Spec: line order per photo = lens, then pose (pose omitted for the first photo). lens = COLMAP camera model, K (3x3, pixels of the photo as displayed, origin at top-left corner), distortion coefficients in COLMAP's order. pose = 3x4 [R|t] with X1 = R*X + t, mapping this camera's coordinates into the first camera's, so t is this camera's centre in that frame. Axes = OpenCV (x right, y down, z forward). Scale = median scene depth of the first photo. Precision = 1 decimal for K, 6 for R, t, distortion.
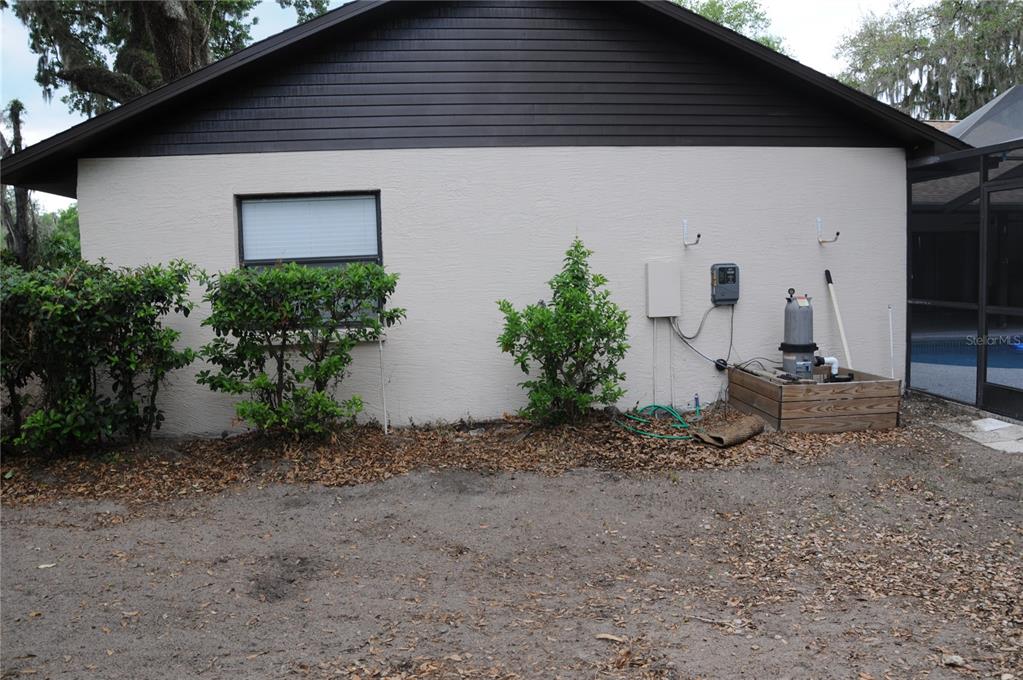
lens RADIAL K [[801.6, 0, 511.5], [0, 801.6, 340.0], [0, 0, 1]] dist [-0.157367, 0.122824]
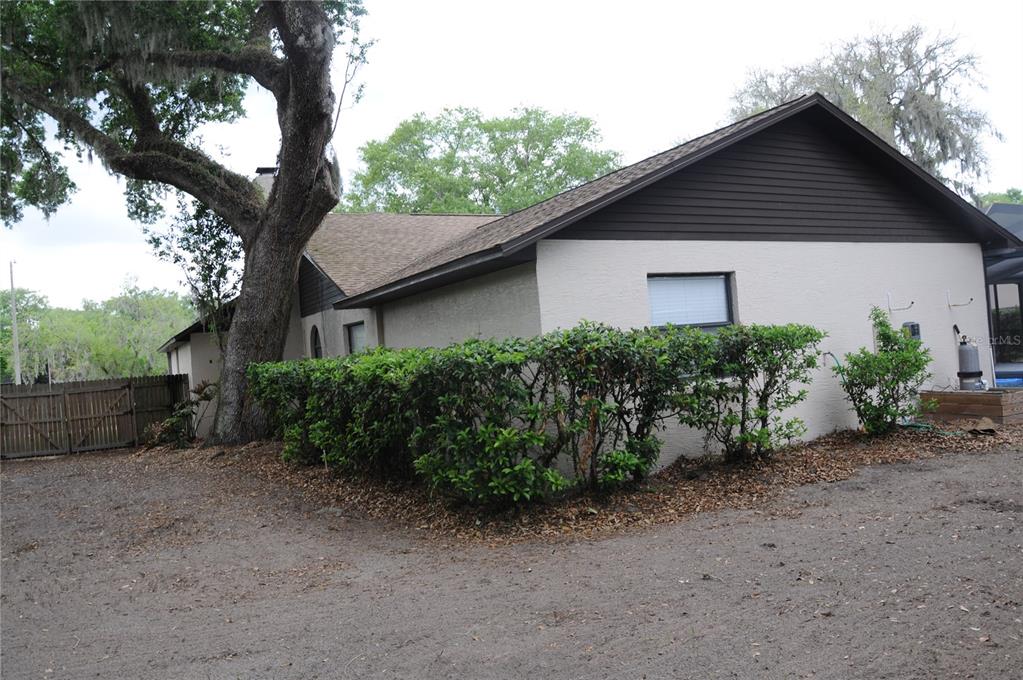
lens RADIAL K [[801.6, 0, 511.5], [0, 801.6, 340.0], [0, 0, 1]] dist [-0.157367, 0.122824]
pose [[0.933578, -0.034904, 0.356671, -0.945185], [0.078928, 0.990834, -0.109630, 0.035078], [-0.349575, 0.130500, 0.927775, -0.061606]]
